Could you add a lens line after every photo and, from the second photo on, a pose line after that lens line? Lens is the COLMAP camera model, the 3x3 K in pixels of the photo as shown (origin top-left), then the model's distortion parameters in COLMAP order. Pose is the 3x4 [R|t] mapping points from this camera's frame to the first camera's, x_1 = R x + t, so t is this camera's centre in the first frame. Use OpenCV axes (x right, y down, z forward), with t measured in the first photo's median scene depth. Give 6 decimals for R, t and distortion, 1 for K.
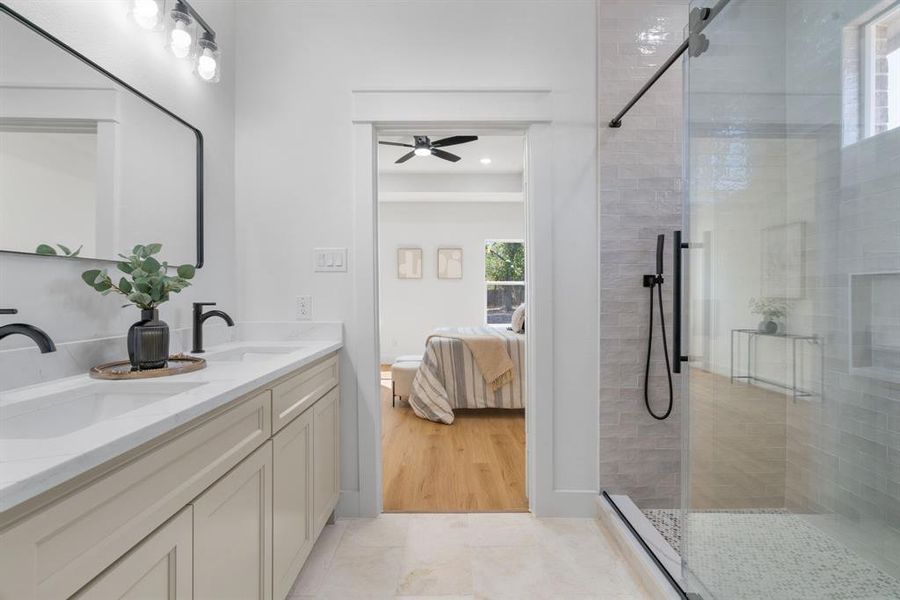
lens RADIAL K [[404.6, 0, 448.8], [0, 404.6, 295.2], [0, 0, 1]] dist [-0.012704, 0.004513]
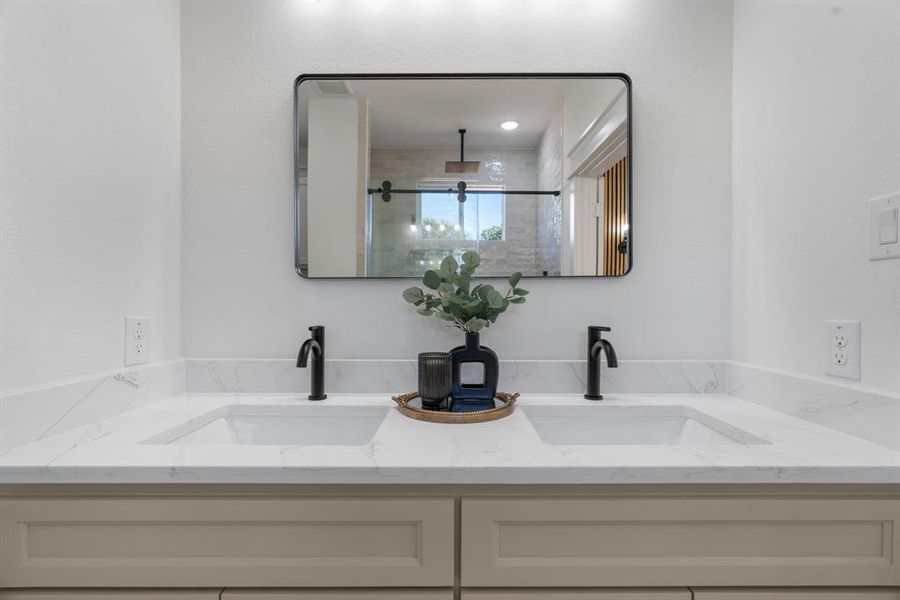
lens RADIAL K [[404.6, 0, 450.9], [0, 404.6, 309.1], [0, 0, 1]] dist [-0.012704, 0.004513]
pose [[0.017777, 0.002243, -0.999839, 0.070888], [-0.007264, 0.999971, 0.002114, -0.012437], [0.999816, 0.007225, 0.017793, 0.885801]]
